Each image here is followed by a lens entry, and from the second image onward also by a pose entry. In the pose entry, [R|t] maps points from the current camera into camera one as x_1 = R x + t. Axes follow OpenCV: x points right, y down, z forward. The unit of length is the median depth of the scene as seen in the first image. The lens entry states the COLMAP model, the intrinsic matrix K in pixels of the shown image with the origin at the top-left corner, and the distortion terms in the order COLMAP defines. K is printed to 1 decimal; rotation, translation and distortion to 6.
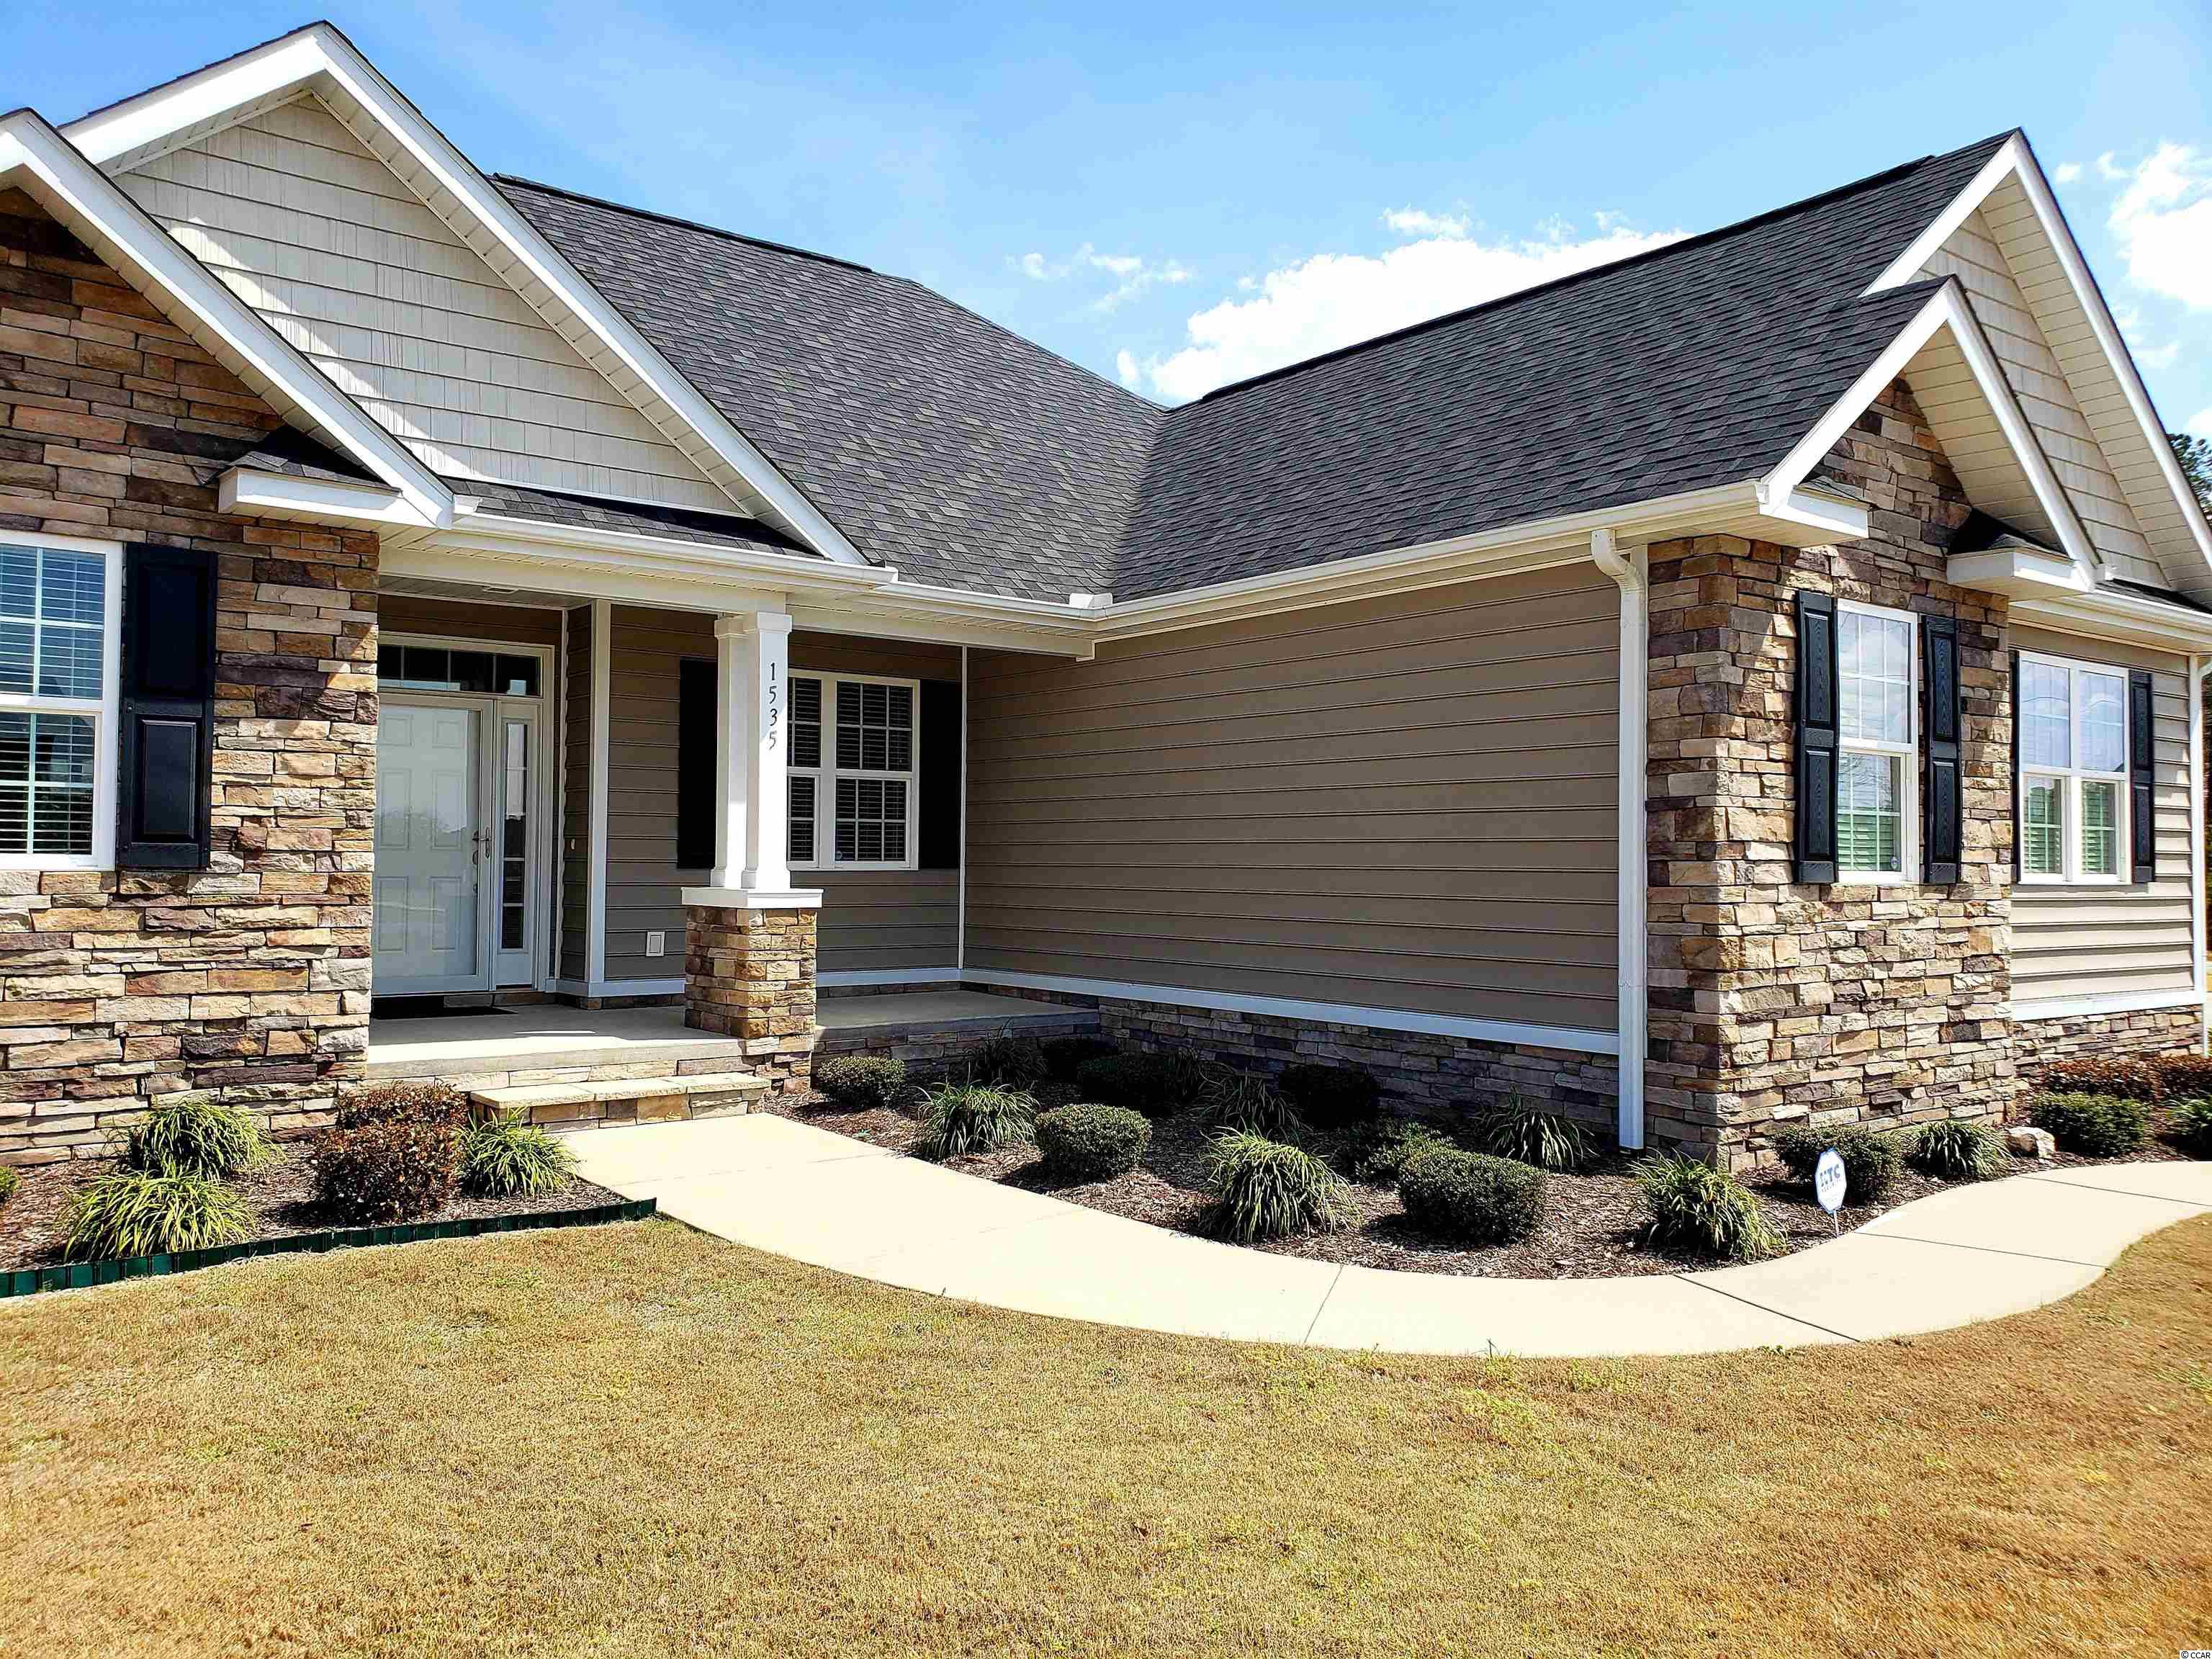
lens RADIAL K [[1666.4, 0, 1049.6], [0, 1666.4, 811.1], [0, 0, 1]] dist [0.003159, 0.006386]
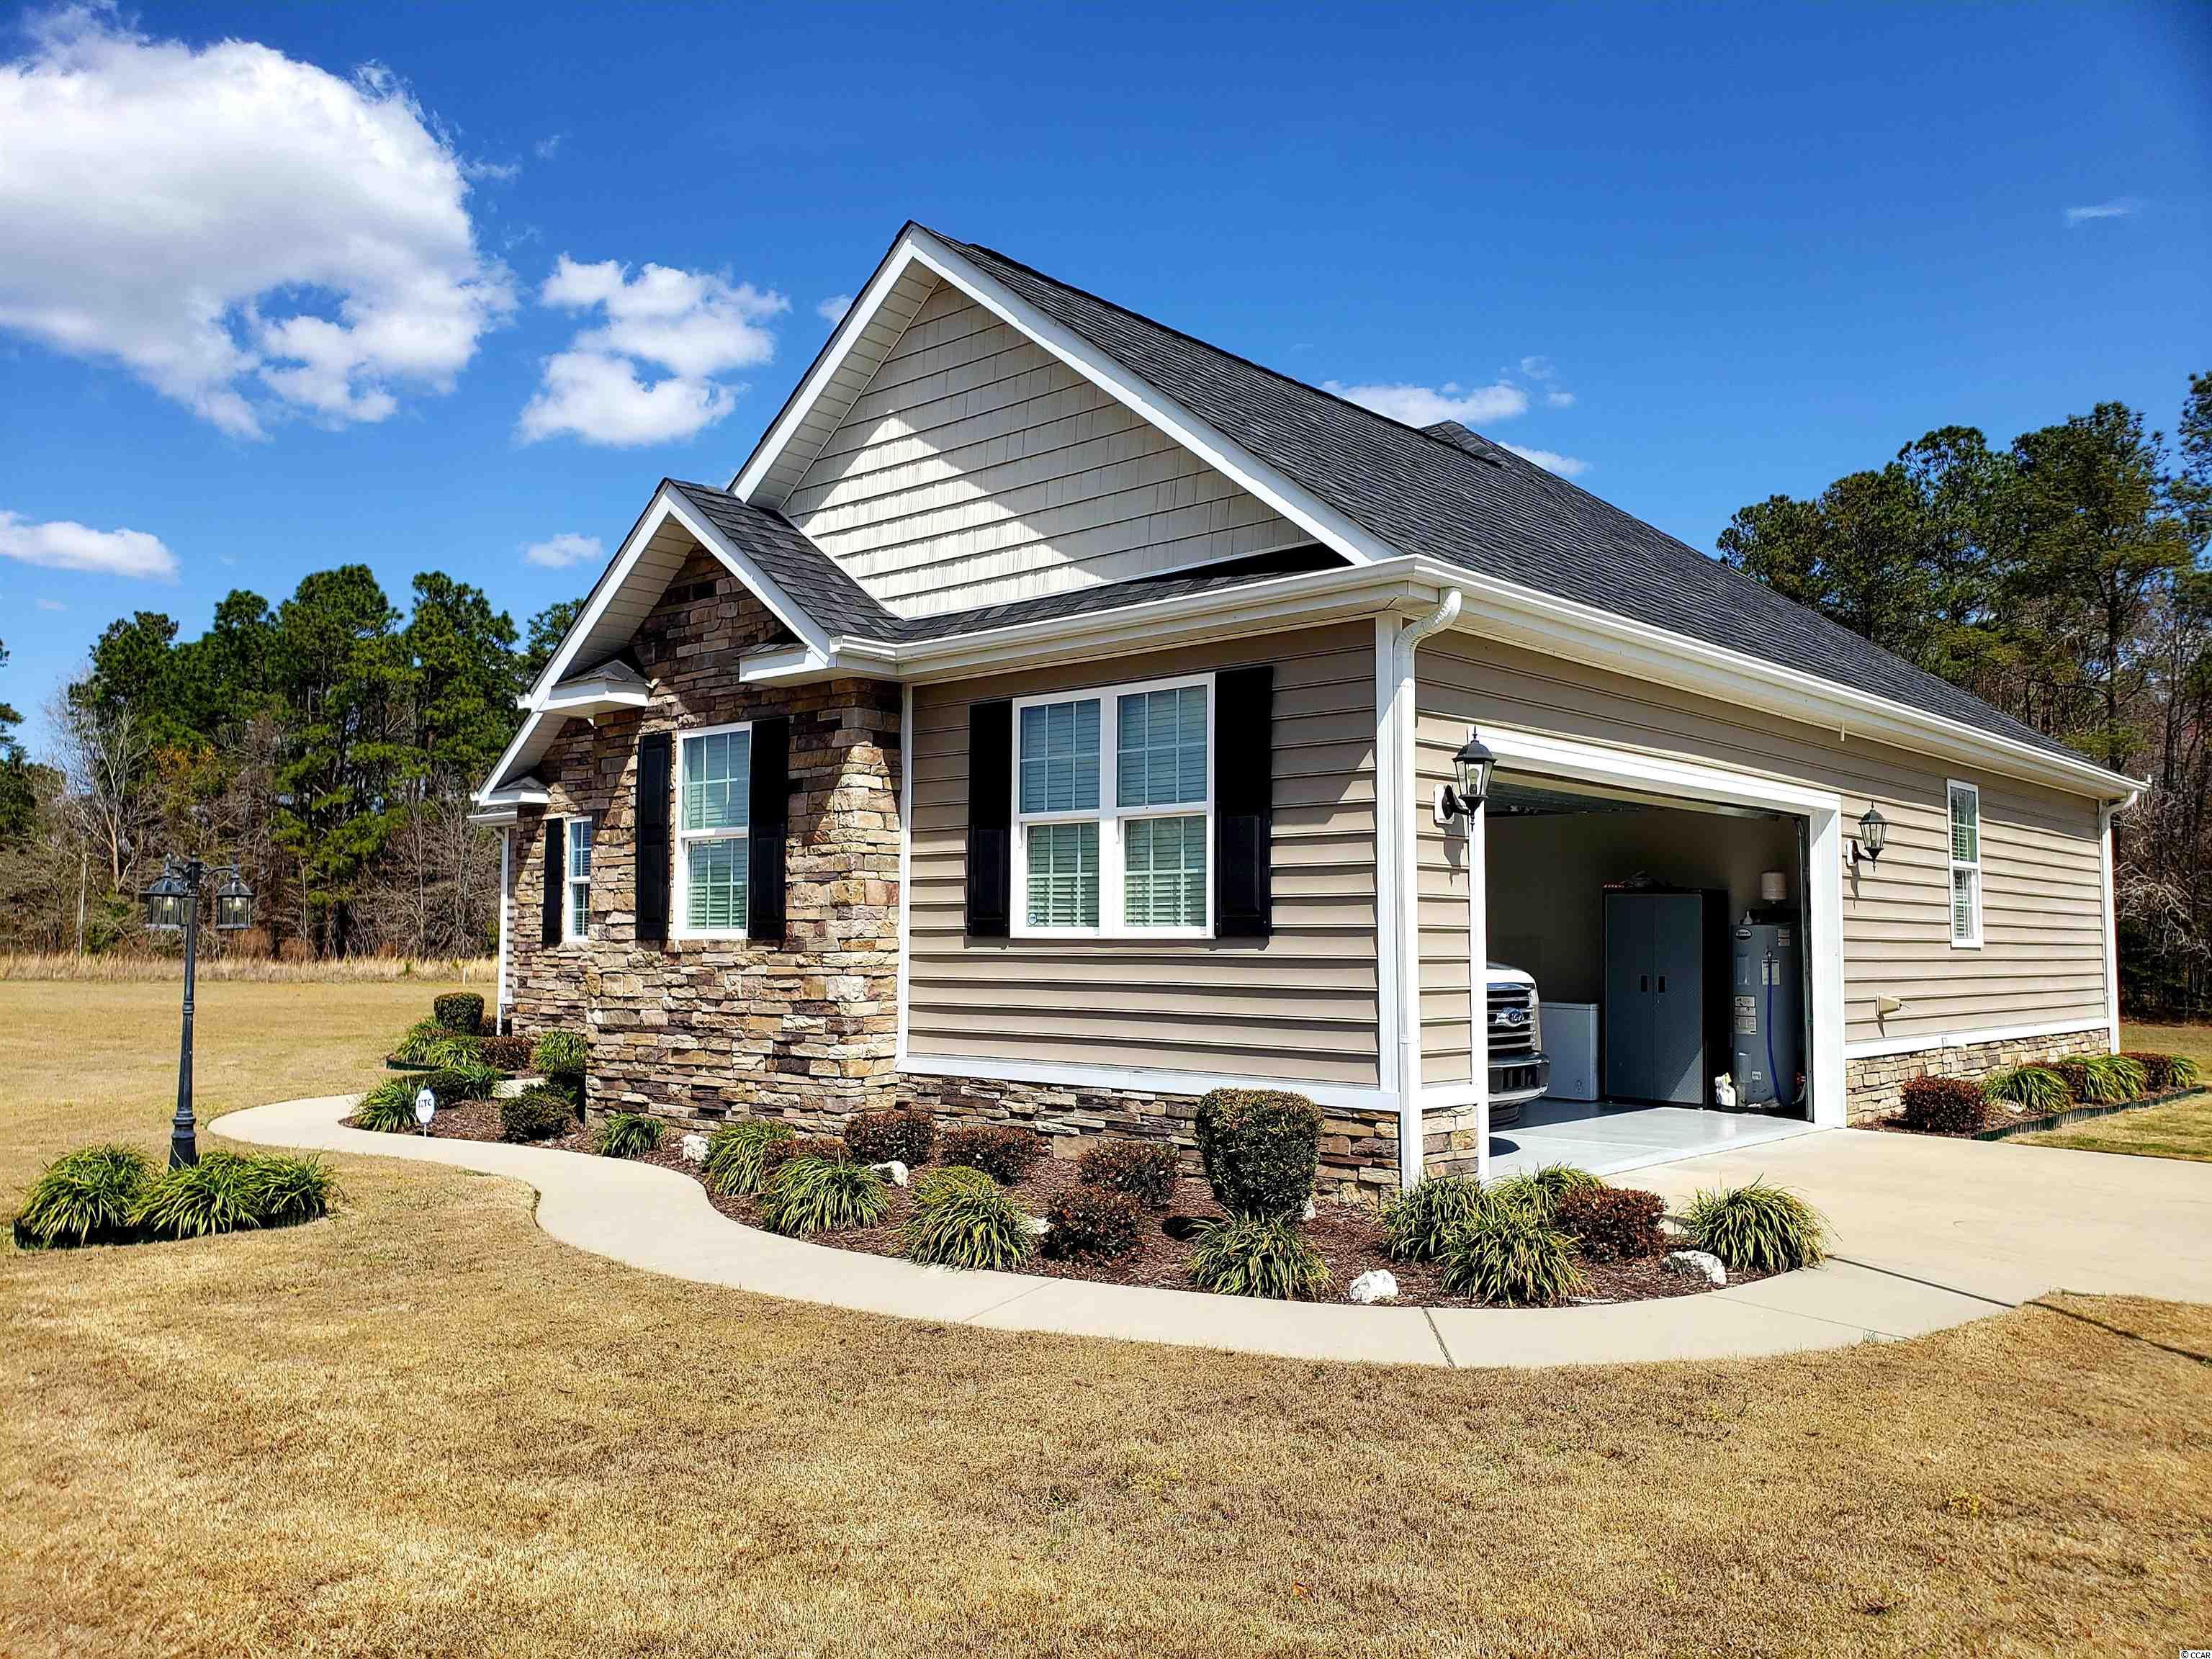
lens RADIAL K [[1695.4, 0, 1106.0], [0, 1695.4, 829.5], [0, 0, 1]] dist [0.241094, -0.632648]
pose [[0.216391, -0.075918, -0.973350, 1.970329], [0.030140, 0.997016, -0.071064, 0.066188], [0.975841, -0.013959, 0.218034, 1.060474]]
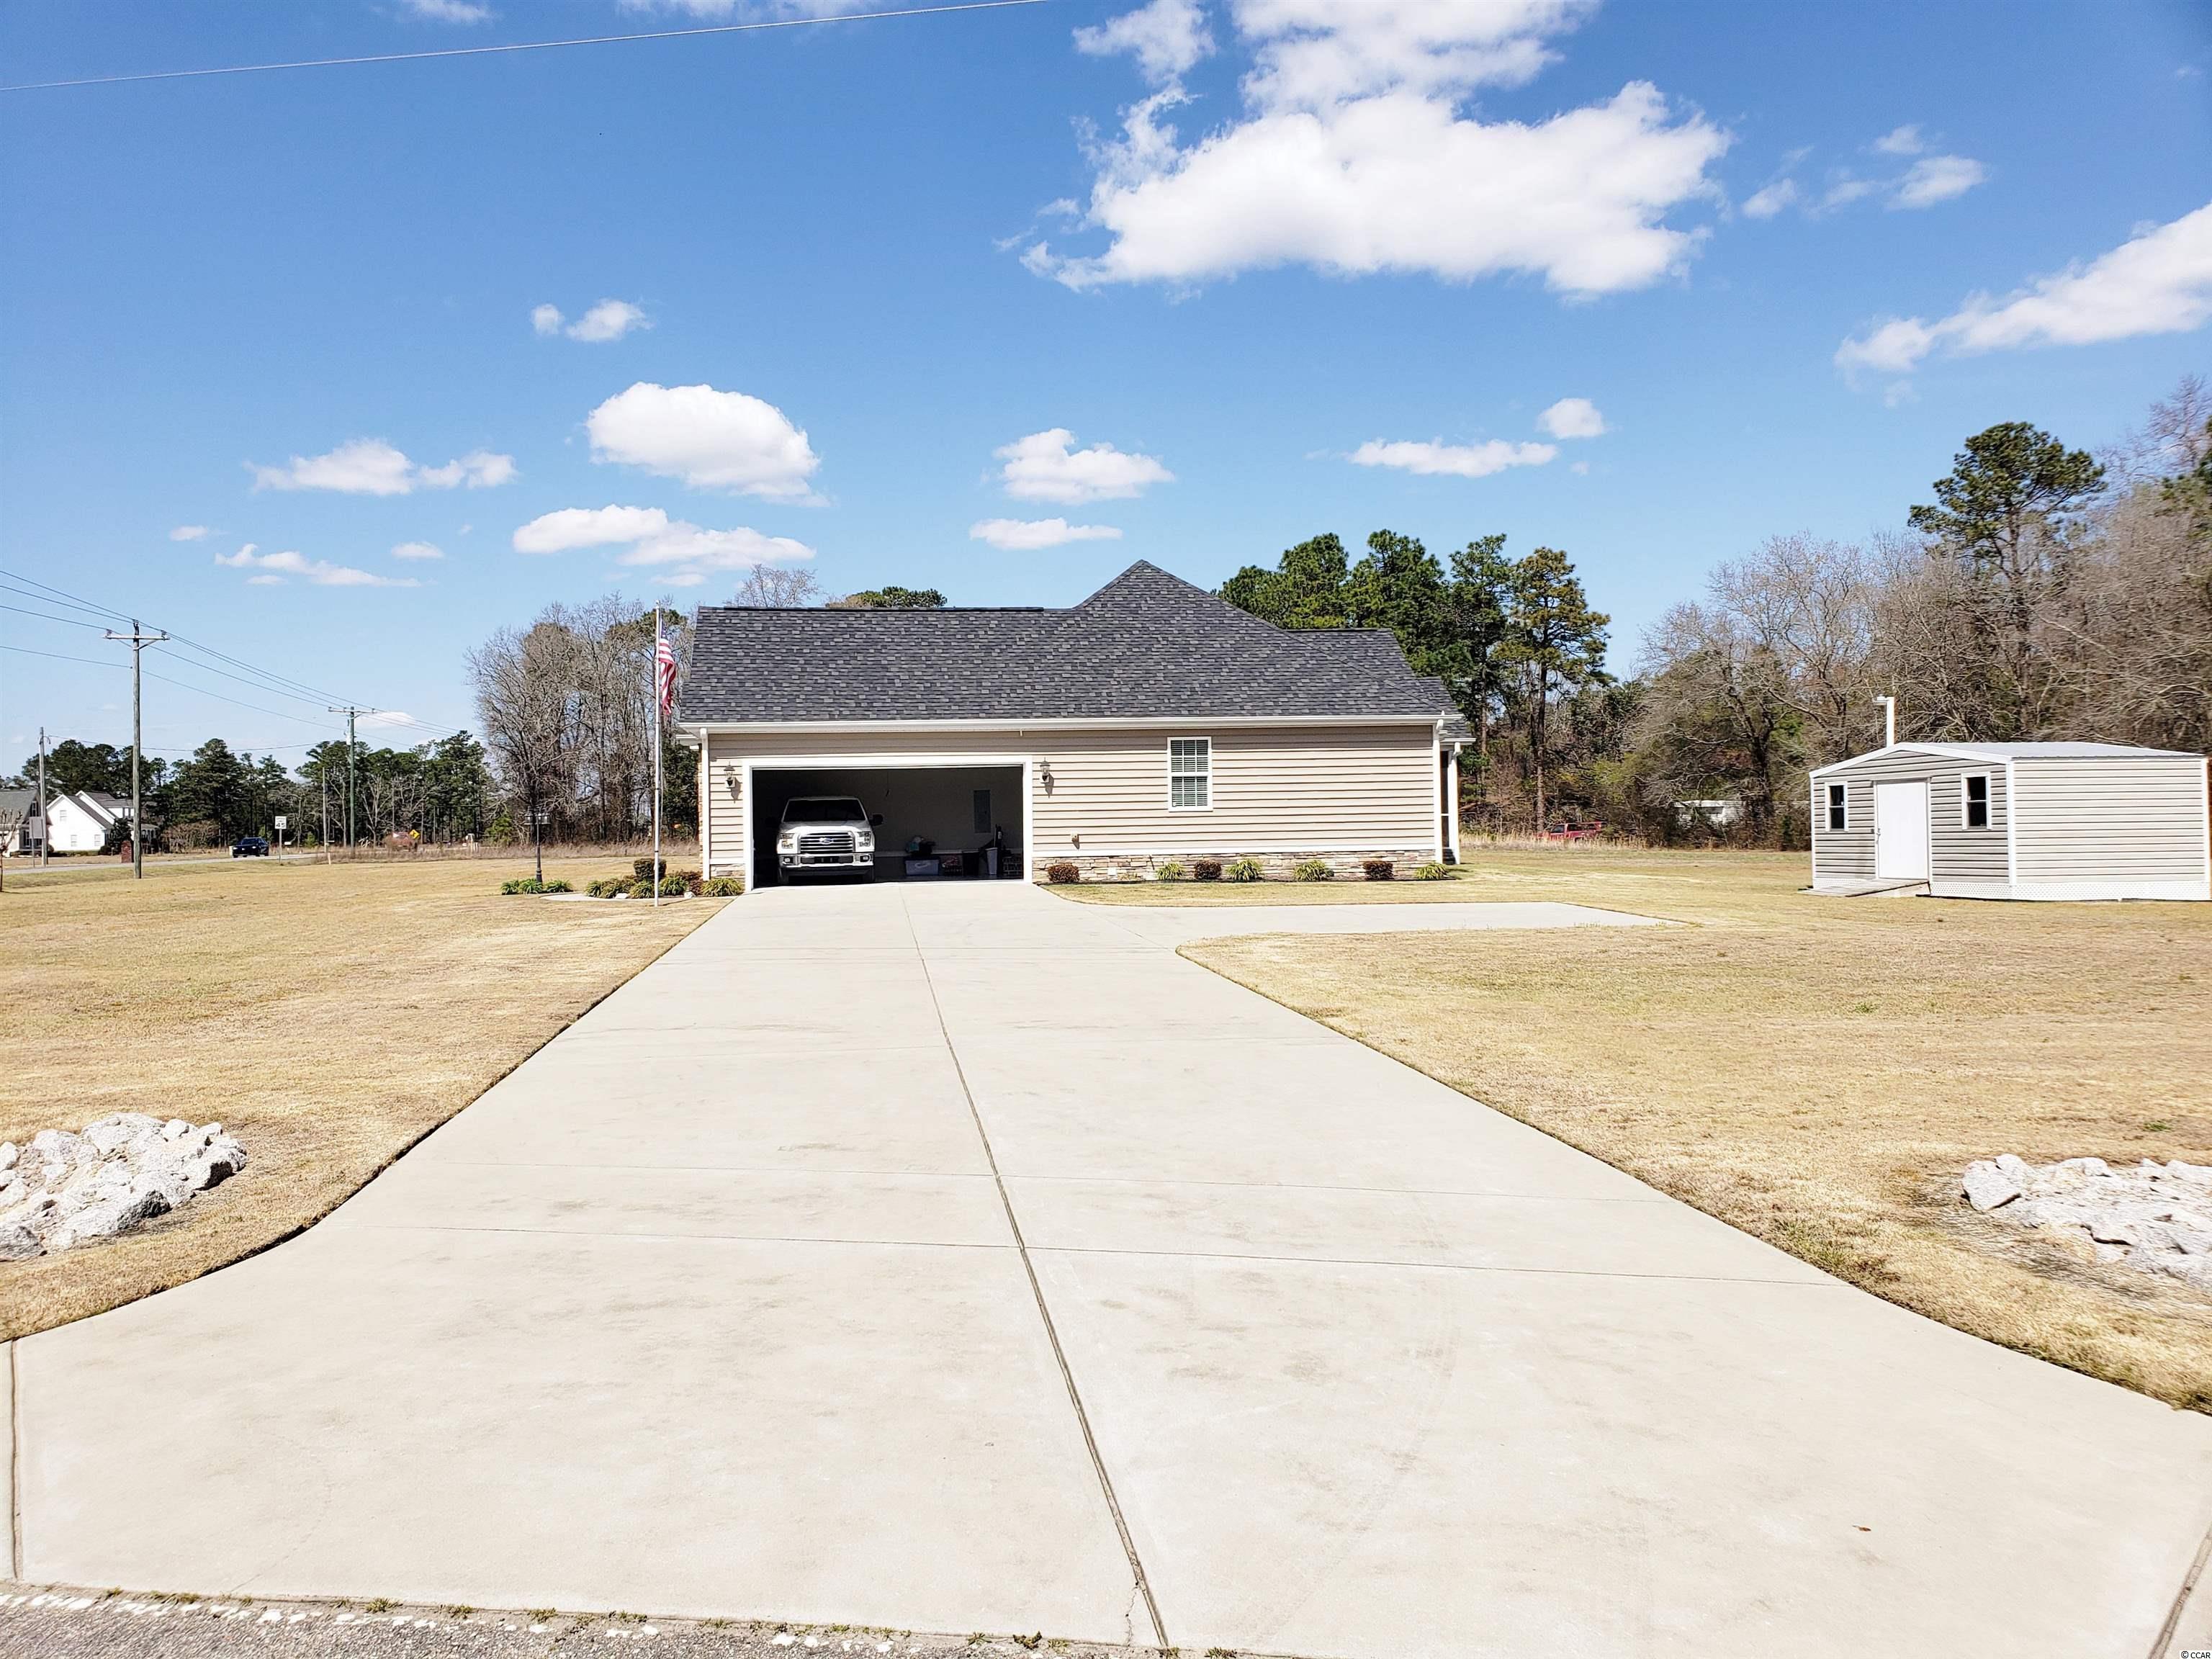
lens RADIAL K [[1647.3, 0, 1101.6], [0, 1647.3, 808.5], [0, 0, 1]] dist [0.147423, -0.348666]
pose [[-0.445717, -0.014628, -0.895054, 4.189556], [0.045016, 0.998235, -0.038731, 0.241998], [0.894041, -0.057554, -0.444272, 4.240243]]
